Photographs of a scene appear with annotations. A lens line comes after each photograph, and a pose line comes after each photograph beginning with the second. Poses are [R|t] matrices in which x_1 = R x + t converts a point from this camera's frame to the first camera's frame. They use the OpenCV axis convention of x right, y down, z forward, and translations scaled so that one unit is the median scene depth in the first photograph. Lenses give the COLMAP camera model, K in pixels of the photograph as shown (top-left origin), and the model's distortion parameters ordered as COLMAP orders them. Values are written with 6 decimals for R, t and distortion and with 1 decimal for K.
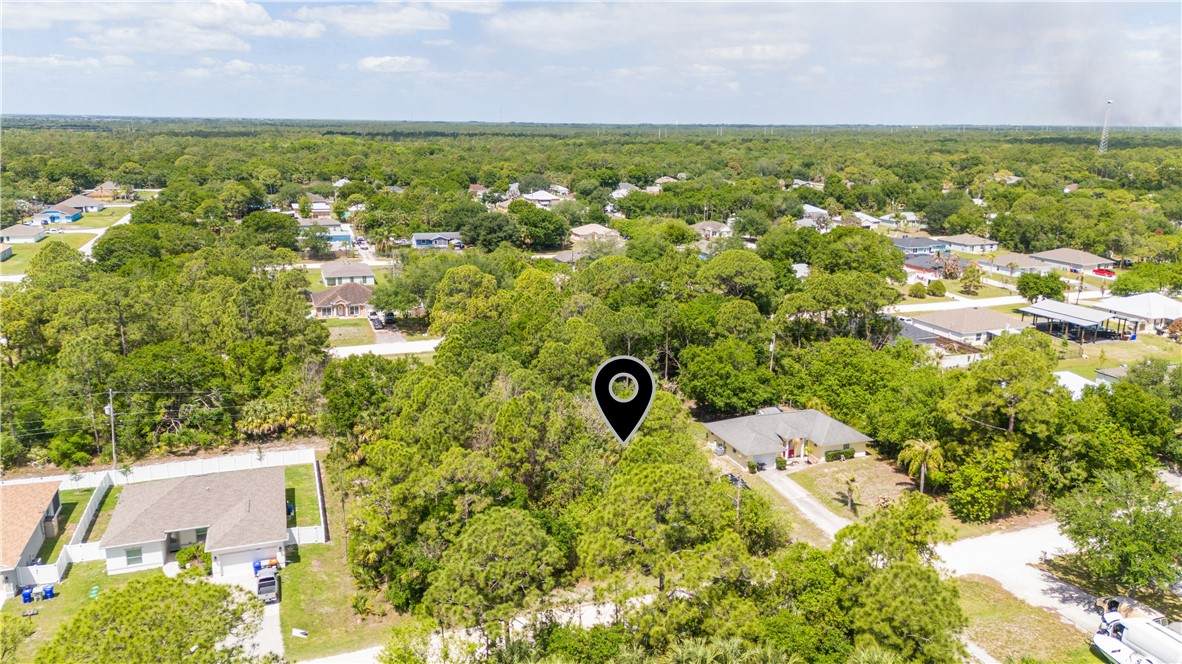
lens RADIAL K [[855.1, 0, 591.0], [0, 855.1, 332.0], [0, 0, 1]] dist [0.083554, -0.091914]
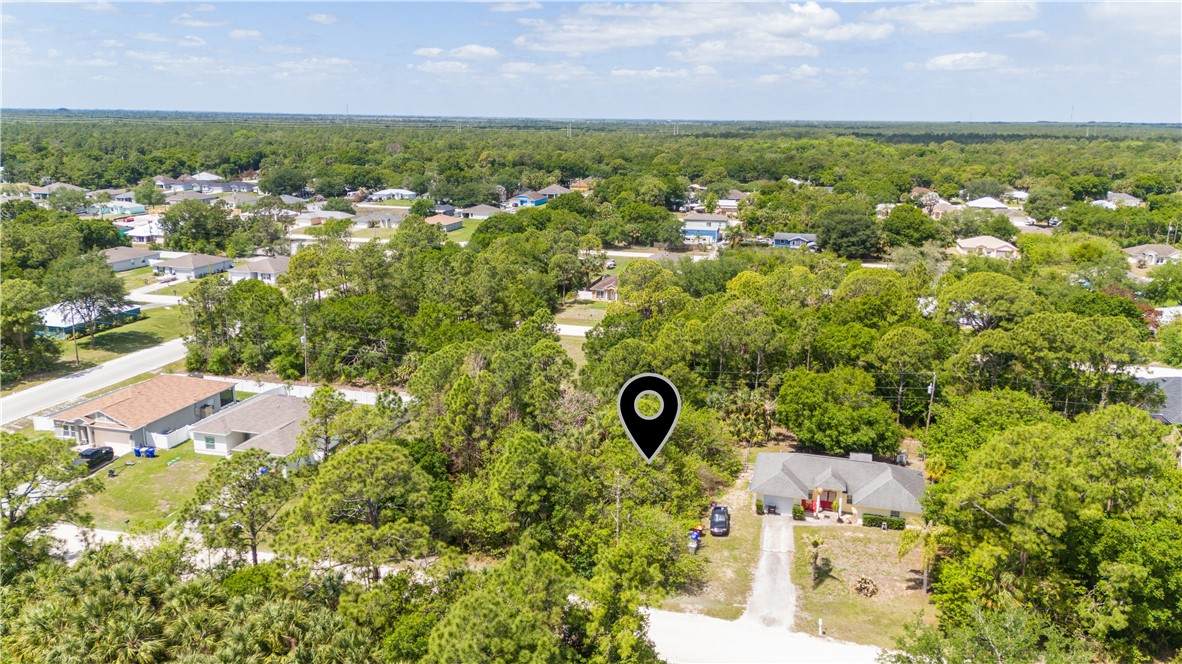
lens RADIAL K [[855.1, 0, 591.0], [0, 855.1, 332.0], [0, 0, 1]] dist [0.083554, -0.091914]
pose [[0.825111, 0.136088, -0.548336, 0.434537], [-0.136960, 0.989786, 0.039558, -0.027227], [0.548119, 0.042461, 0.835322, 0.138367]]
